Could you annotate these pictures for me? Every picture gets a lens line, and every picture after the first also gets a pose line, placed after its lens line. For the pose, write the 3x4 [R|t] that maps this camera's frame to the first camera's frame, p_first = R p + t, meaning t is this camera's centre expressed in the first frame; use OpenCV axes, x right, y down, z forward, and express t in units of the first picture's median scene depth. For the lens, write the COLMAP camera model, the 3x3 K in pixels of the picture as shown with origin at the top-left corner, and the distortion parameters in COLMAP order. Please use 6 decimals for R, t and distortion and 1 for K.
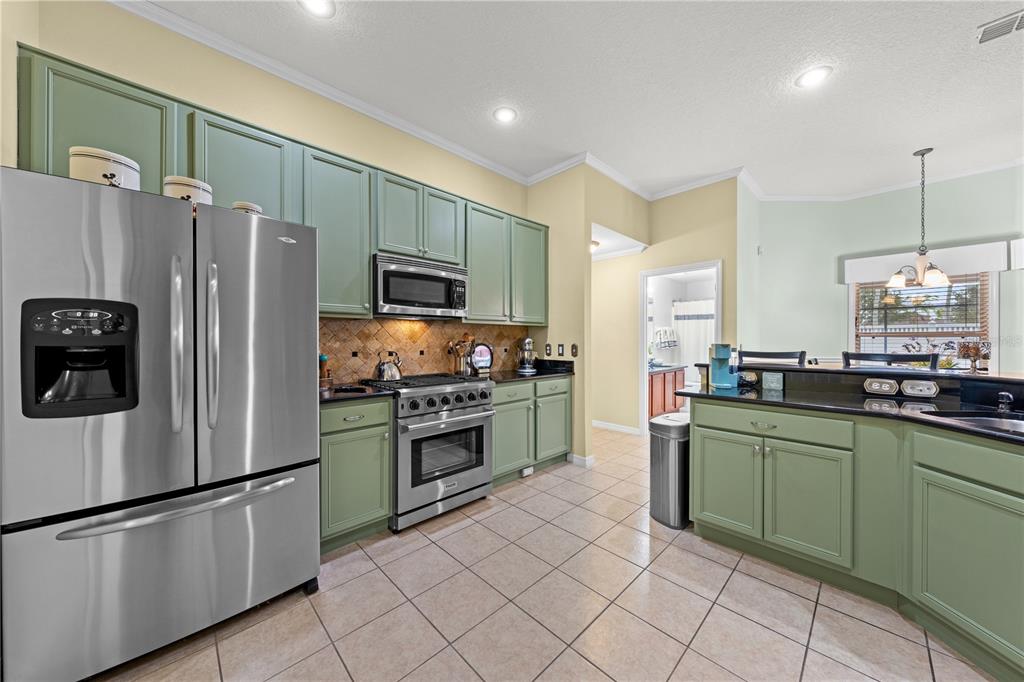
lens RADIAL K [[348.4, 0, 509.9], [0, 348.4, 340.8], [0, 0, 1]] dist [-0.004449, 0.000121]
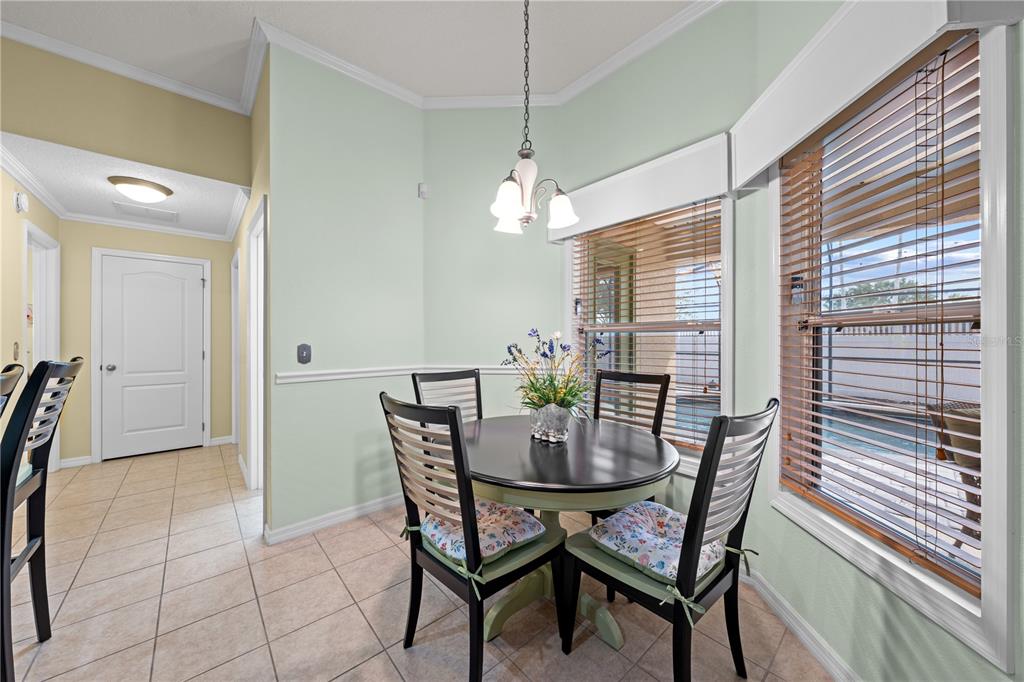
lens RADIAL K [[359.5, 0, 517.3], [0, 359.5, 339.9], [0, 0, 1]] dist [-0.008626, -0.000226]
pose [[0.999463, 0.001246, -0.032740, 1.226653], [-0.001339, 0.999995, -0.002831, 0.004856], [0.032736, 0.002874, 0.999460, 0.510438]]
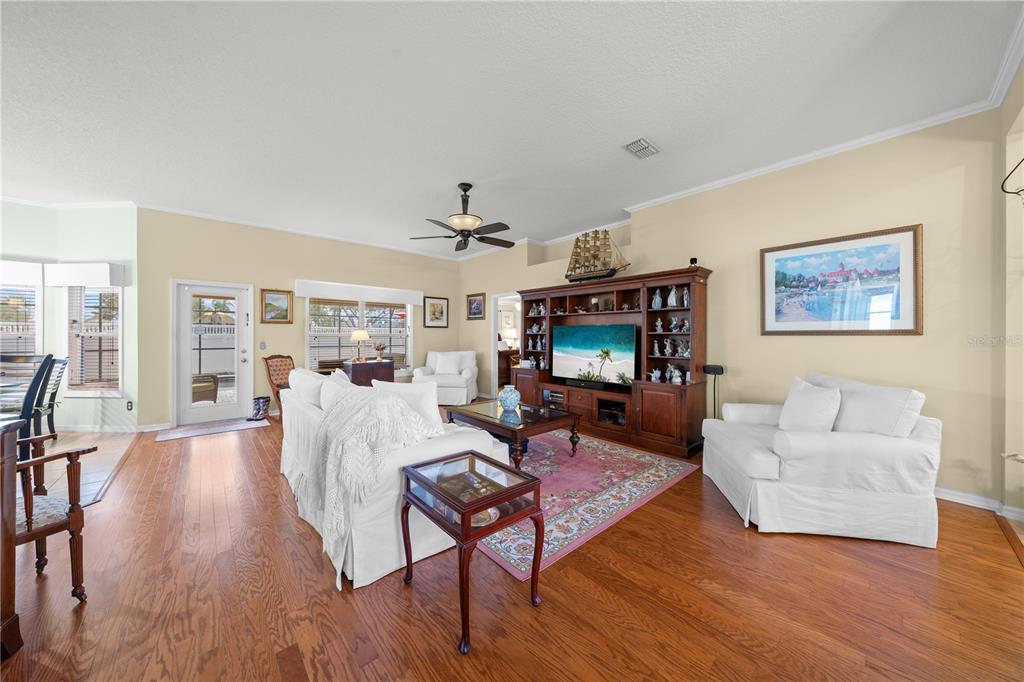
lens RADIAL K [[348.4, 0, 516.6], [0, 348.4, 334.8], [0, 0, 1]] dist [-0.004449, 0.000121]
pose [[0.028880, 0.004160, 0.999574, 0.195208], [0.003348, 0.999985, -0.004258, -0.009031], [-0.999577, 0.003470, 0.028866, -0.882938]]
